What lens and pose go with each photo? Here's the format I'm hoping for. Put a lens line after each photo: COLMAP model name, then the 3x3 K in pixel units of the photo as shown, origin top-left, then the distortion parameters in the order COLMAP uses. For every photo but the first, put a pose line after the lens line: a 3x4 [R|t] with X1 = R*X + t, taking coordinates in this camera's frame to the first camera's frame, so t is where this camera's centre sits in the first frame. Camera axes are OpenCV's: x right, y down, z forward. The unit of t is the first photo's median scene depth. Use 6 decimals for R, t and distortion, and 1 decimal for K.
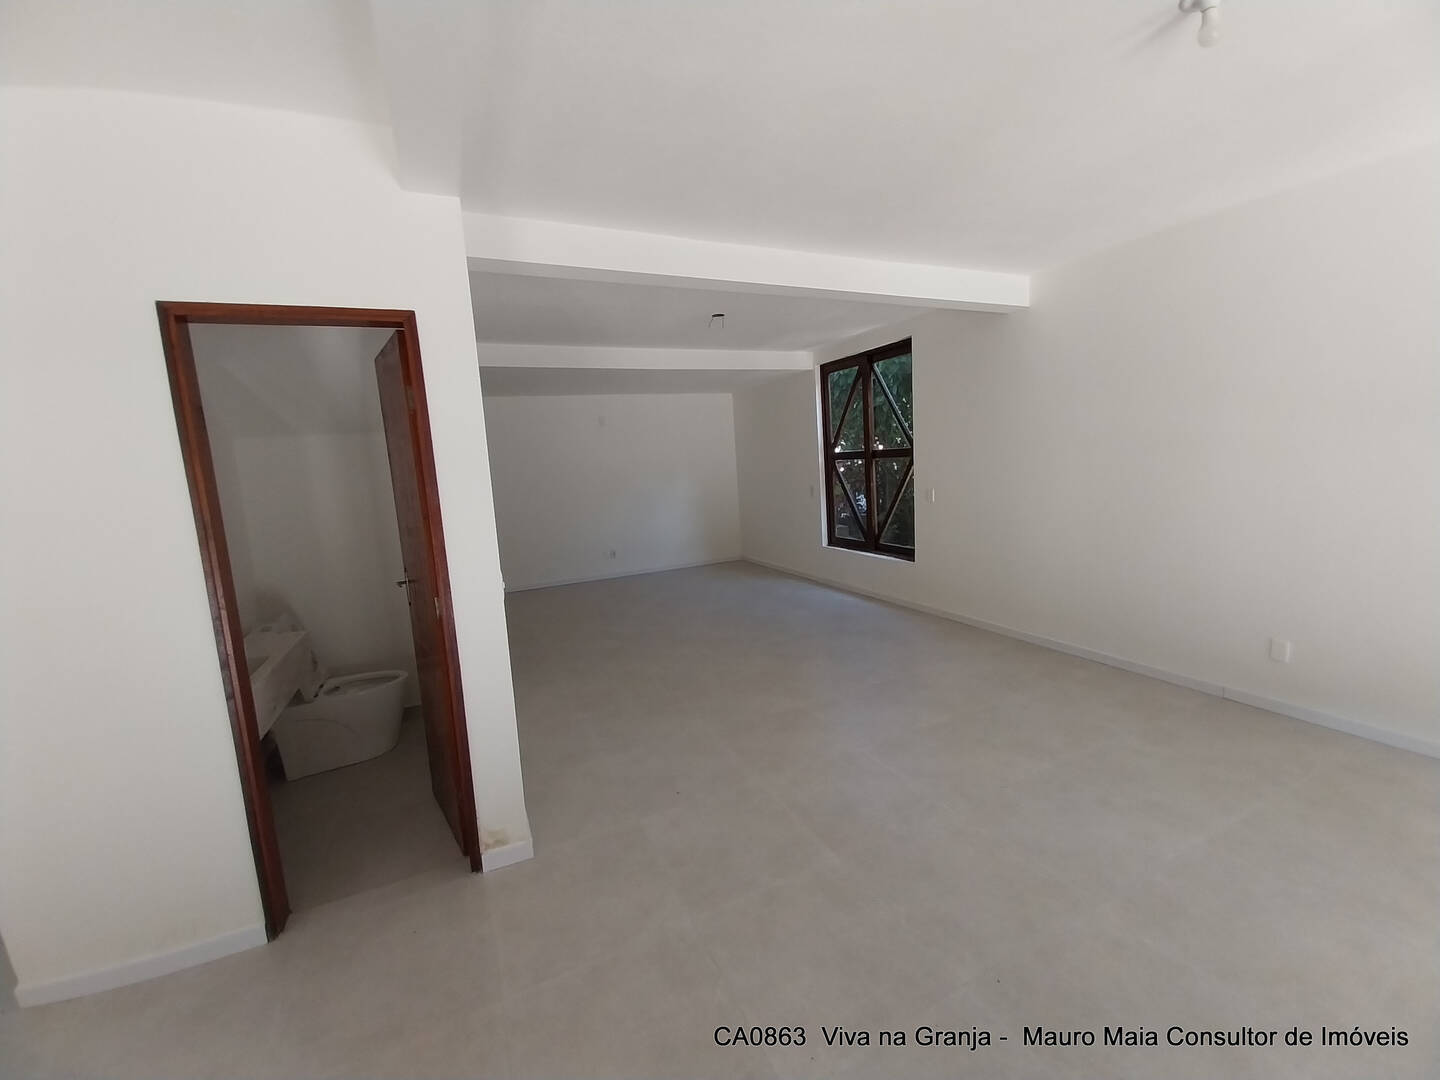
lens RADIAL K [[570.8, 0, 728.2], [0, 570.8, 530.1], [0, 0, 1]] dist [0.021922, -0.018014]
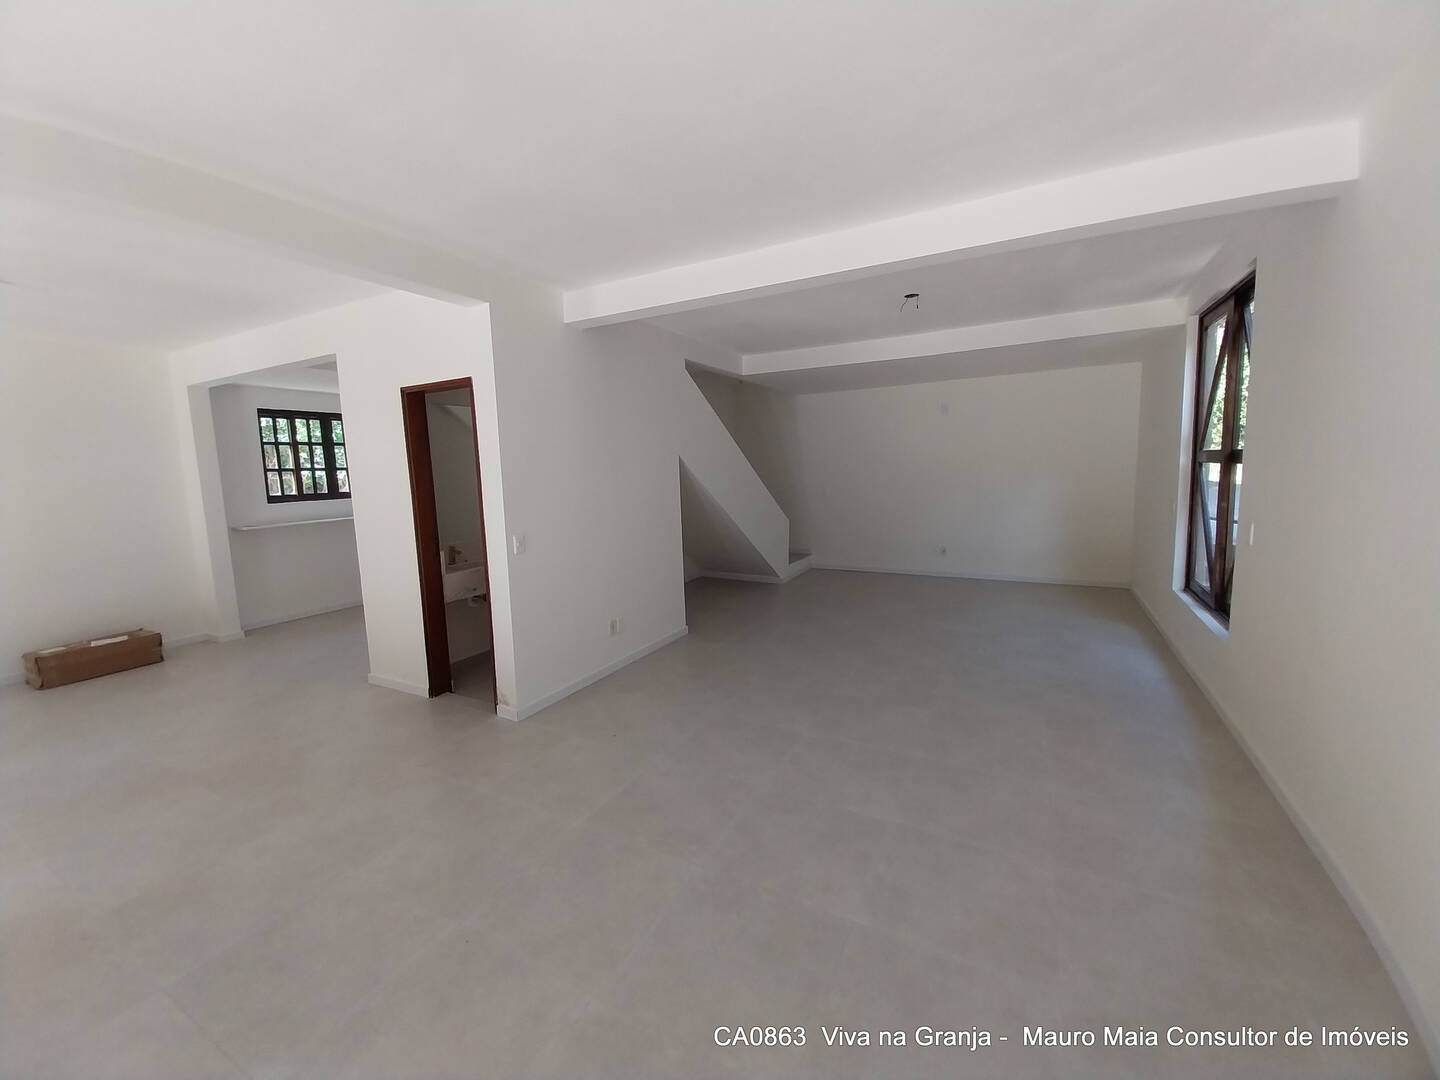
lens RADIAL K [[565.6, 0, 725.0], [0, 565.6, 527.0], [0, 0, 1]] dist [0.012549, -0.009295]
pose [[0.586978, 0.126575, -0.799647, 0.530362], [-0.102936, 0.991355, 0.081360, -0.059648], [0.803032, 0.034556, 0.594933, 0.246880]]
